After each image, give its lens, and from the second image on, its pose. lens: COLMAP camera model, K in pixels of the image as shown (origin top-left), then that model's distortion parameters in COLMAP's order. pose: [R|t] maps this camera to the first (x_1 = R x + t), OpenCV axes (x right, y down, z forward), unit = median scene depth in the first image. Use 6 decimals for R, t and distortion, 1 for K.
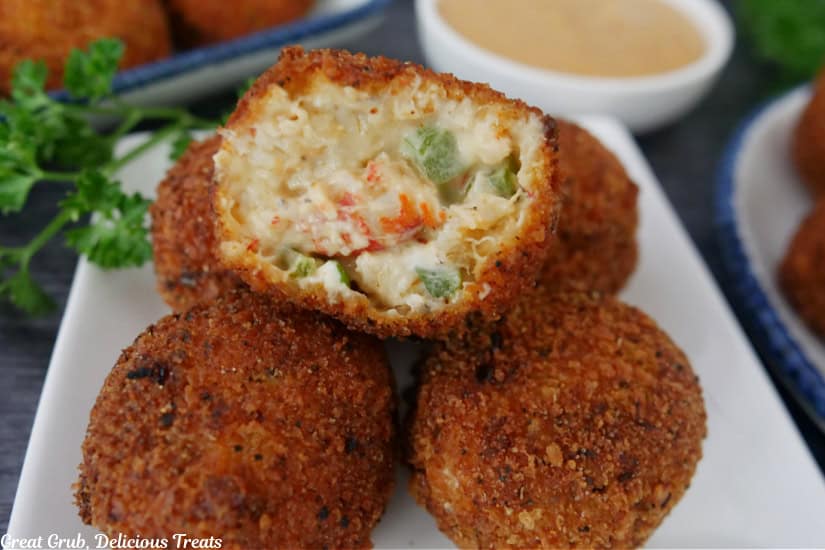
lens RADIAL K [[744.1, 0, 446.2], [0, 744.1, 273.0], [0, 0, 1]] dist [0.010043, -0.001873]
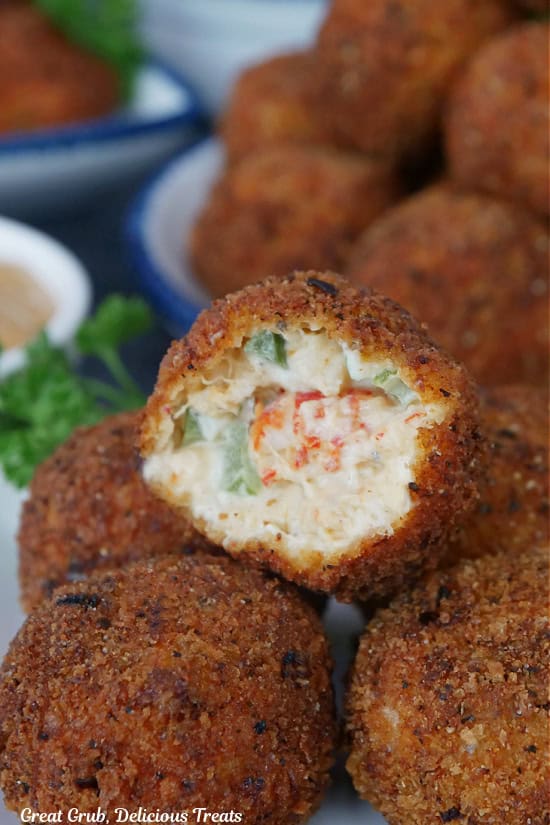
lens RADIAL K [[2041.5, 0, 275.0], [0, 2041.5, 412.5], [0, 0, 1]] dist [-0.029007, -0.042036]
pose [[0.996484, -0.013892, -0.082628, 0.030304], [-0.011820, 0.952990, -0.302772, 0.268986], [0.082950, 0.302684, 0.949474, -0.606300]]
